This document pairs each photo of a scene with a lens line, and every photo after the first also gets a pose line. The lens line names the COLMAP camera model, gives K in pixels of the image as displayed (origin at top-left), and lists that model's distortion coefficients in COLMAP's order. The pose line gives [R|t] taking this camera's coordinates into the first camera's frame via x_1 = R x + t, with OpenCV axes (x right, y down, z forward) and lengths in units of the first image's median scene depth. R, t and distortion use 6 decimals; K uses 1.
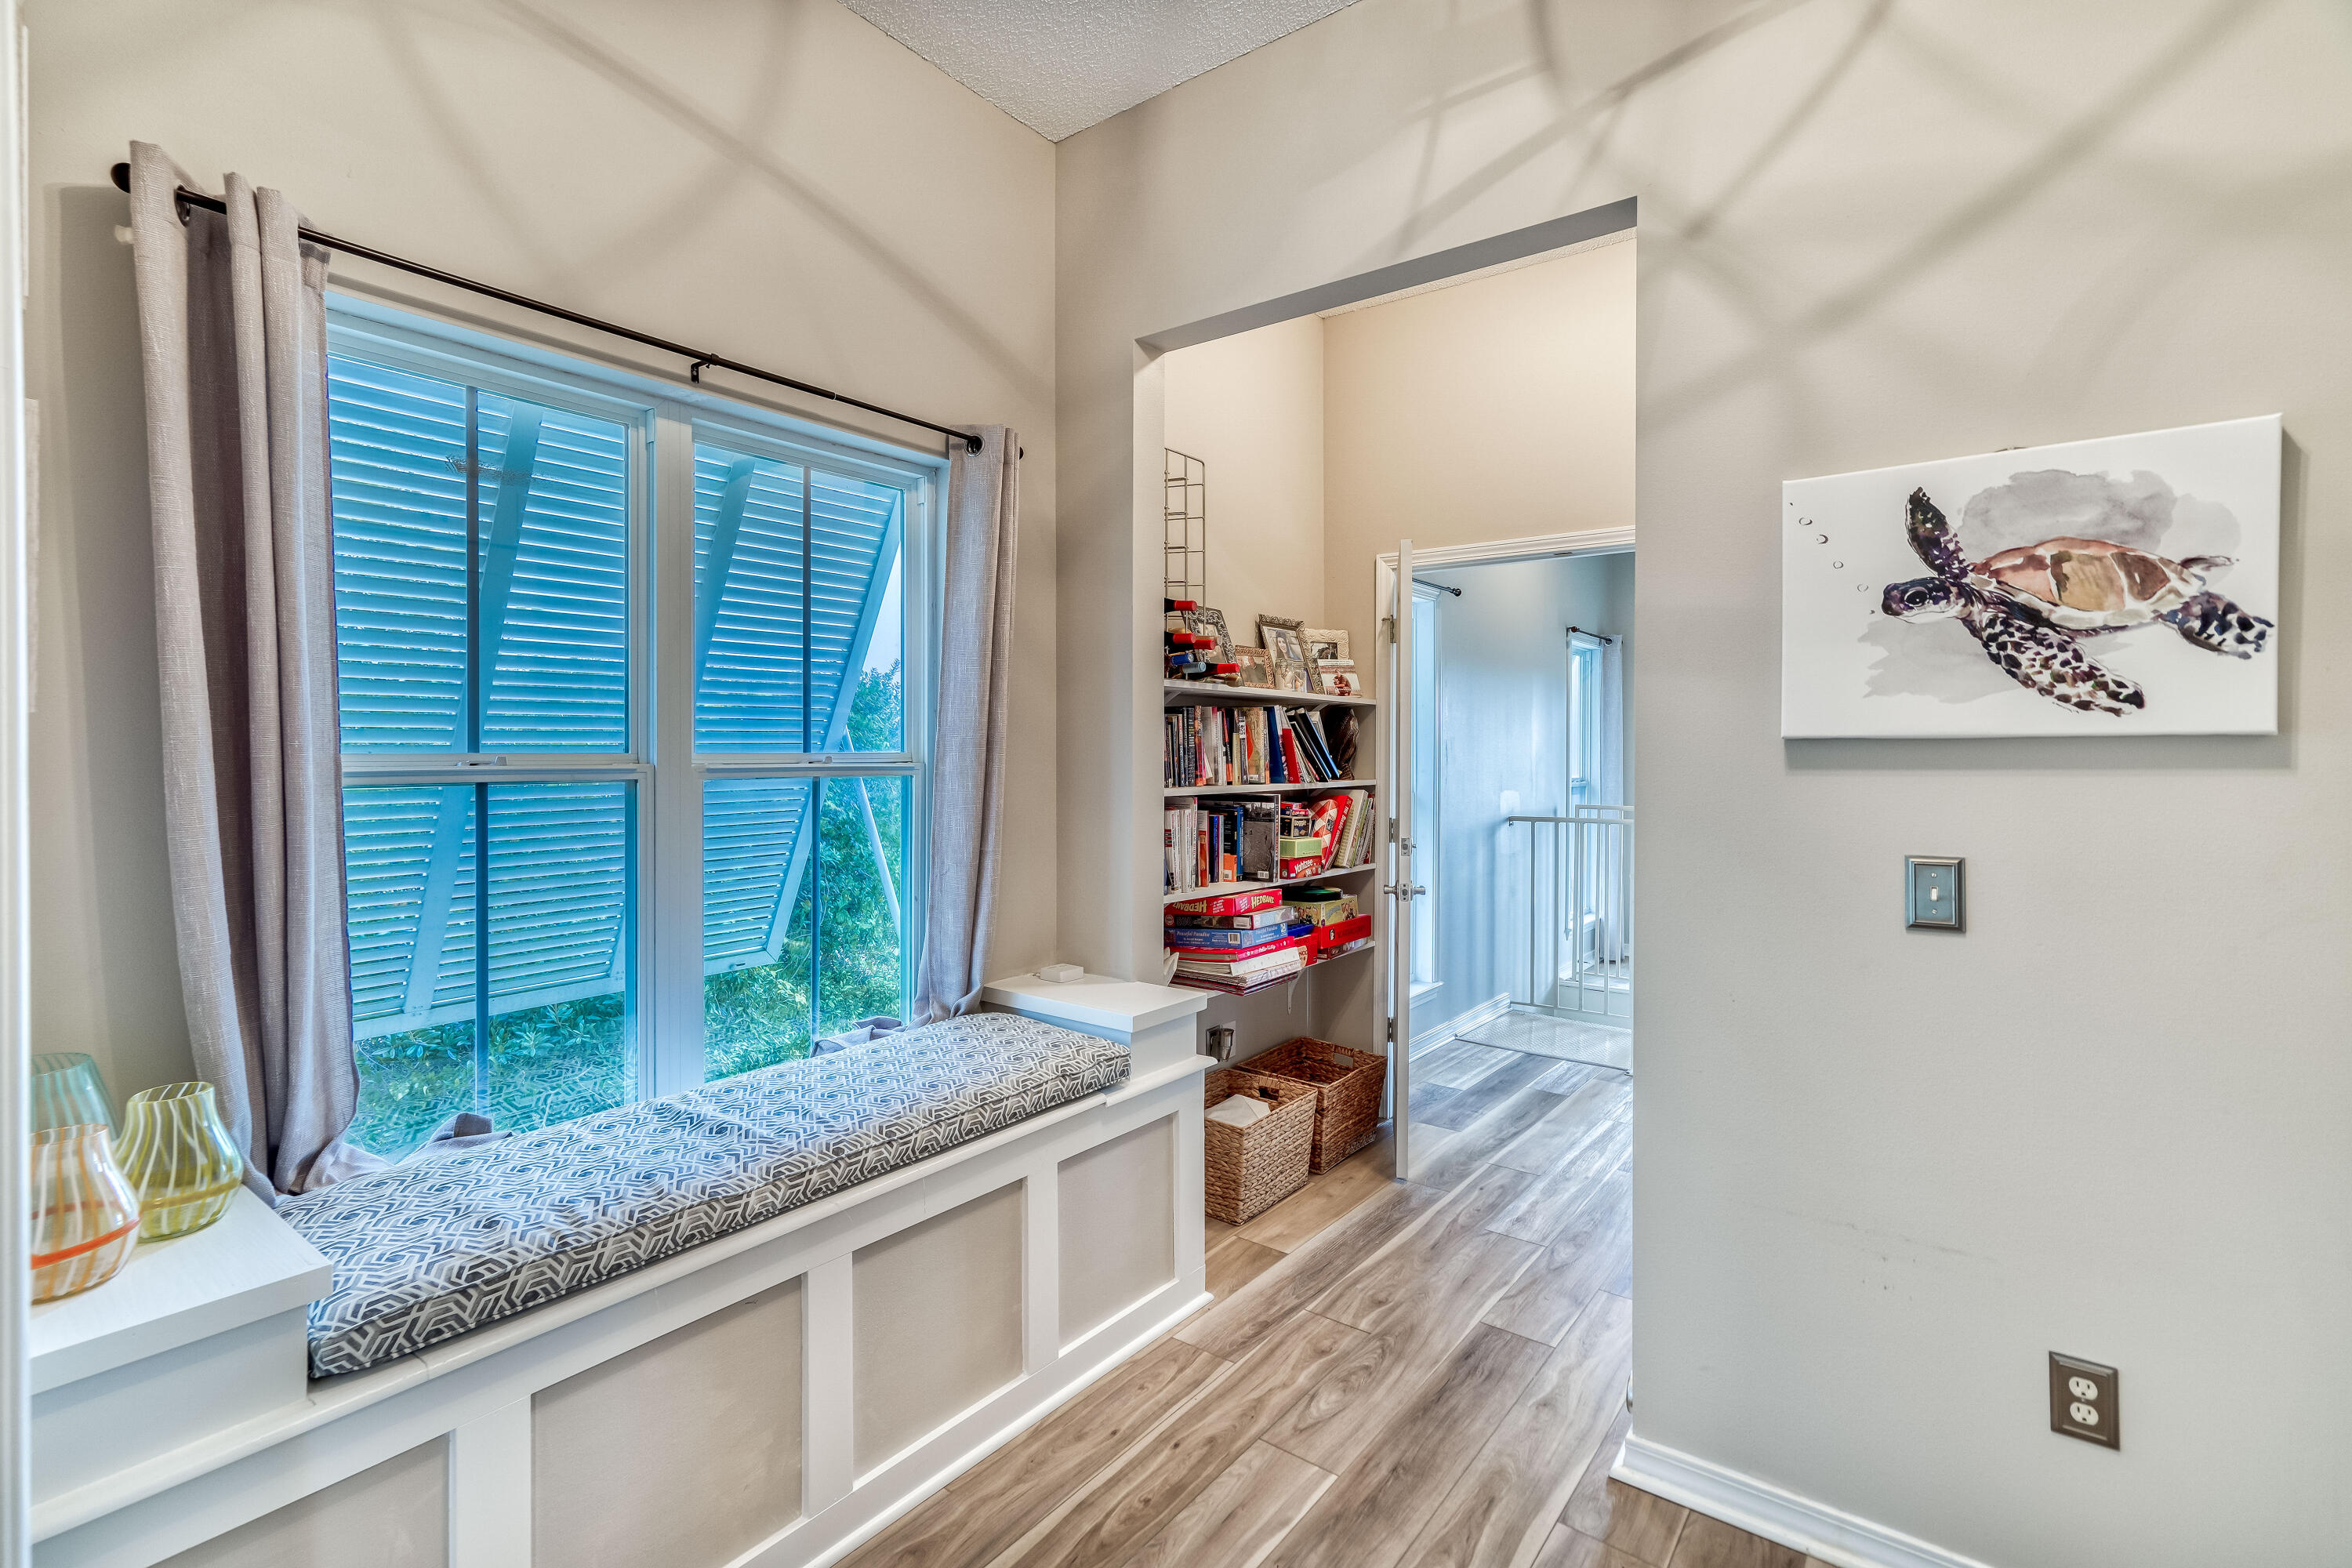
lens RADIAL K [[1086.5, 0, 1175.1], [0, 1086.5, 761.1], [0, 0, 1]] dist [0.011329, 0.000841]
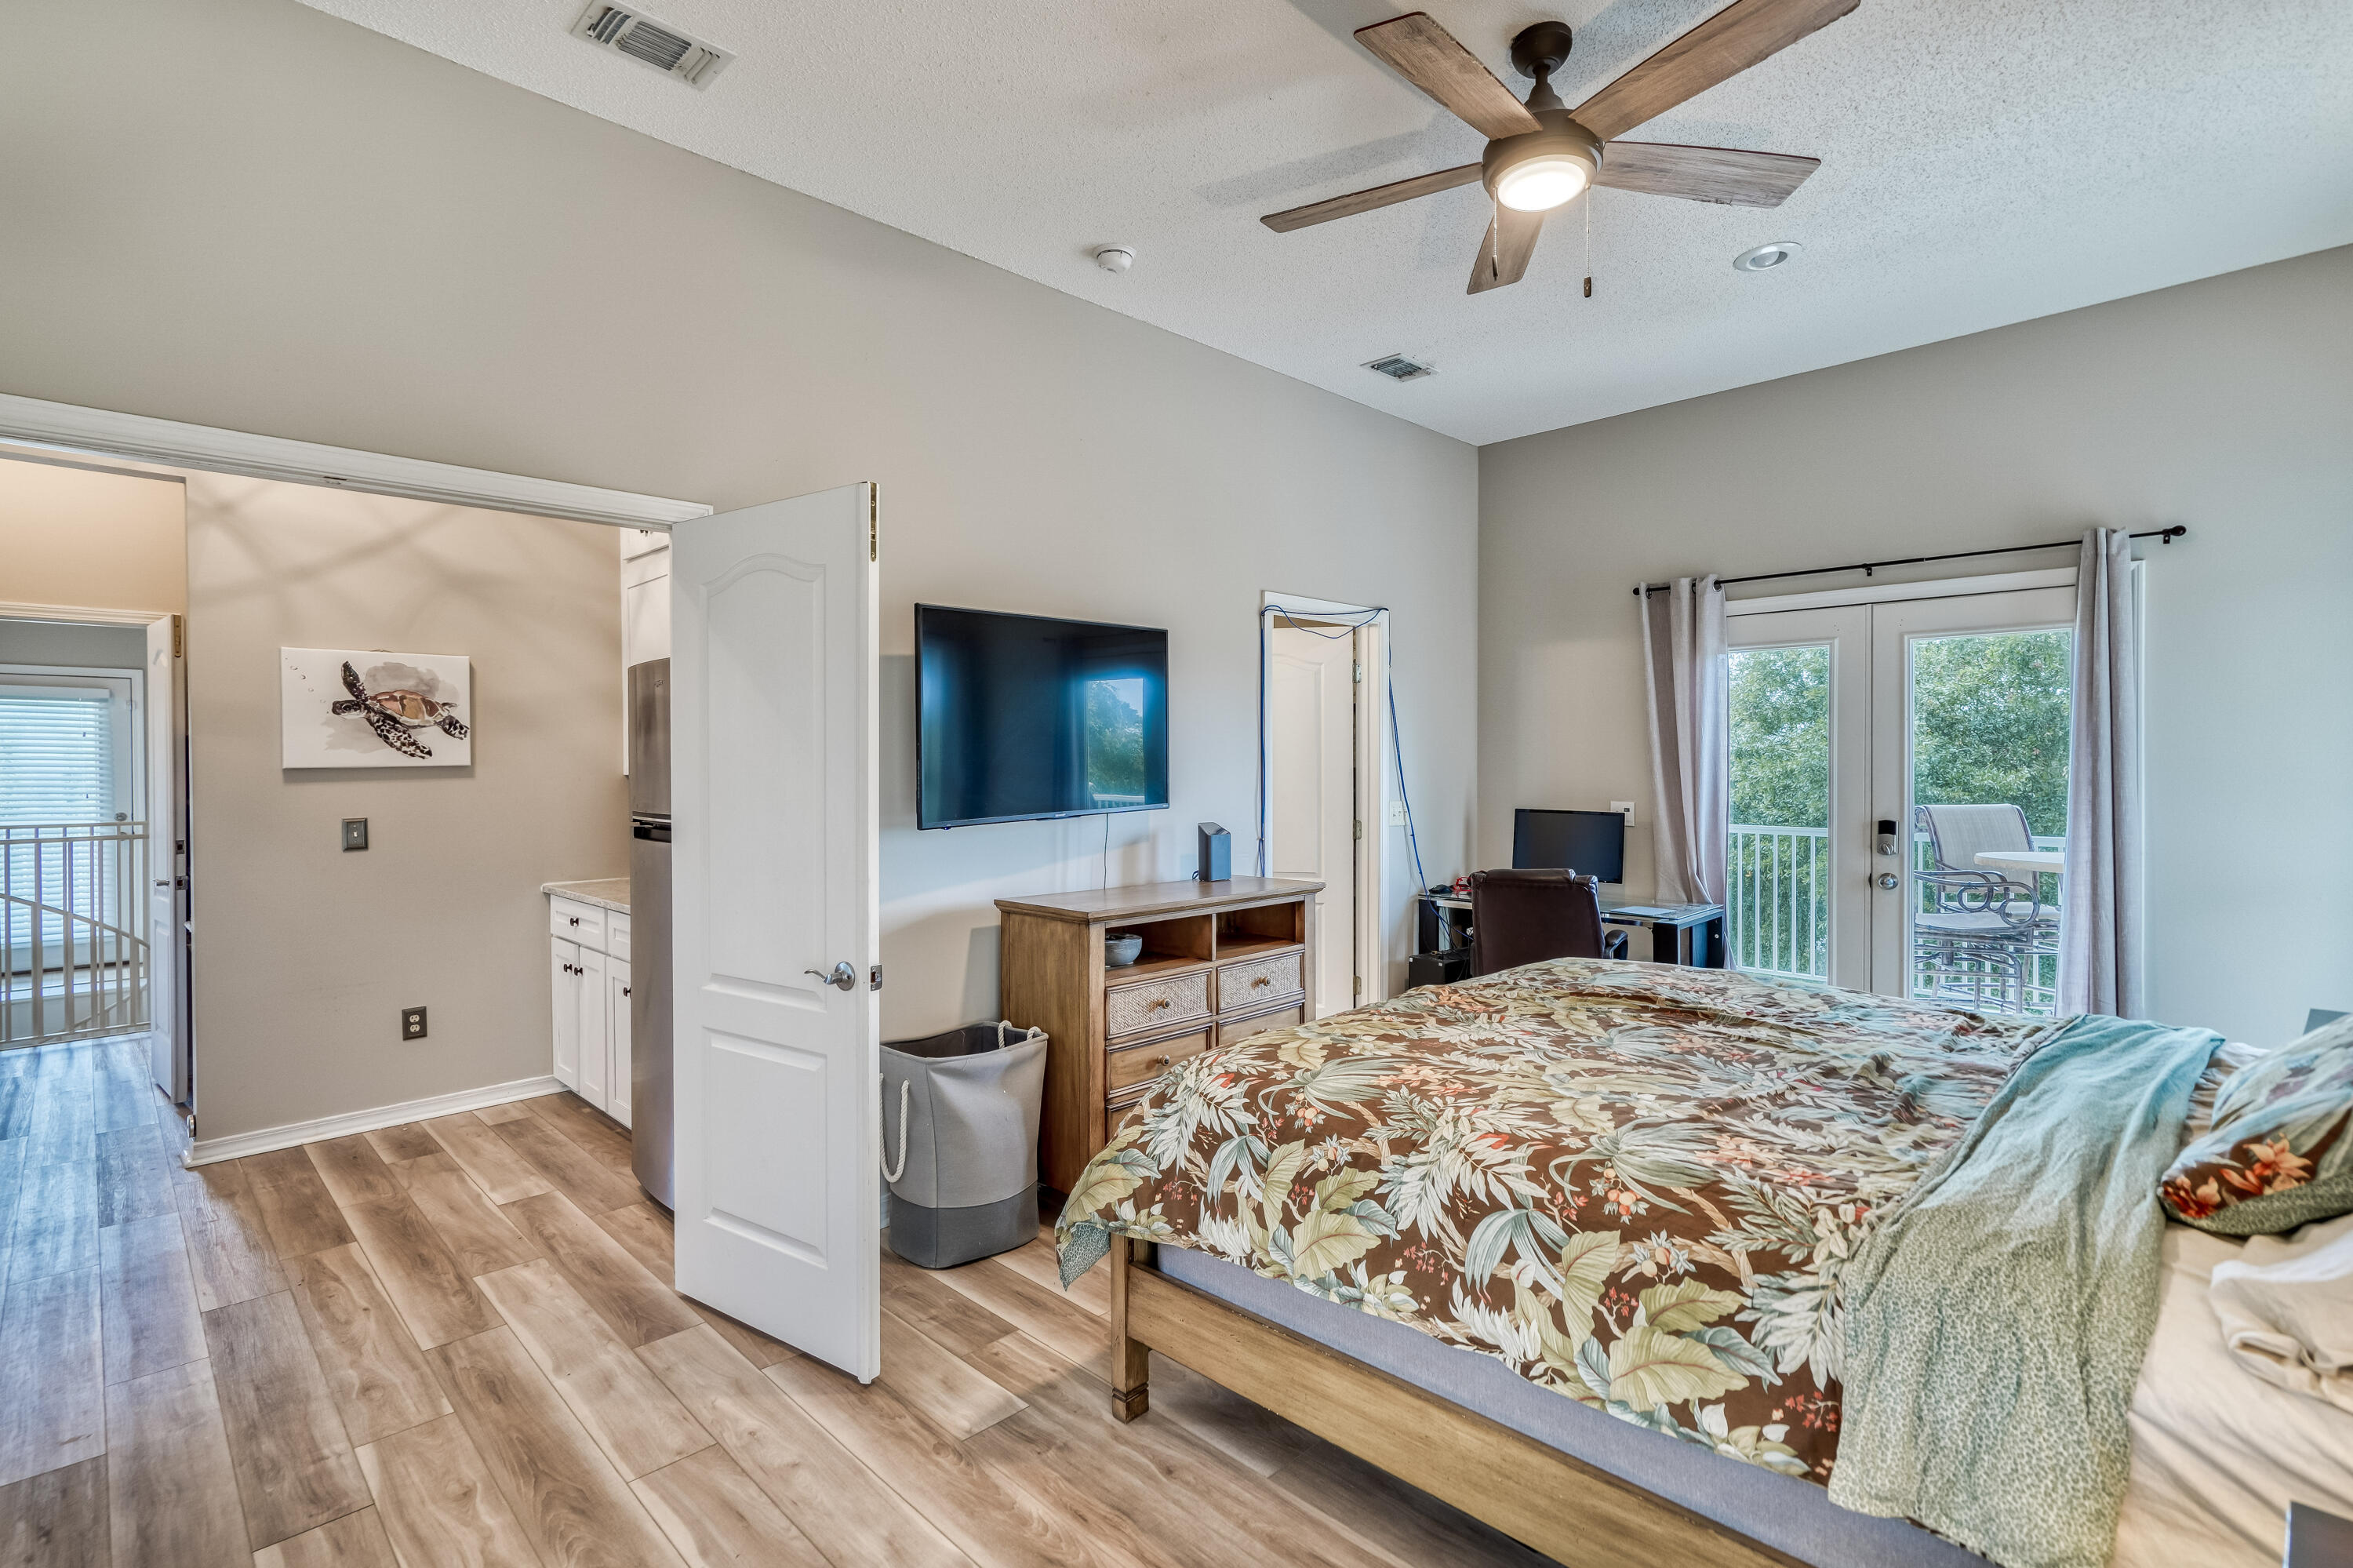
lens RADIAL K [[1087.0, 0, 1123.8], [0, 1087.0, 765.5], [0, 0, 1]] dist [0.011329, 0.000841]
pose [[0.157595, -0.005804, 0.987487, -1.448455], [0.021841, 0.999759, 0.002391, 0.005127], [-0.987262, 0.021191, 0.157684, -1.066957]]
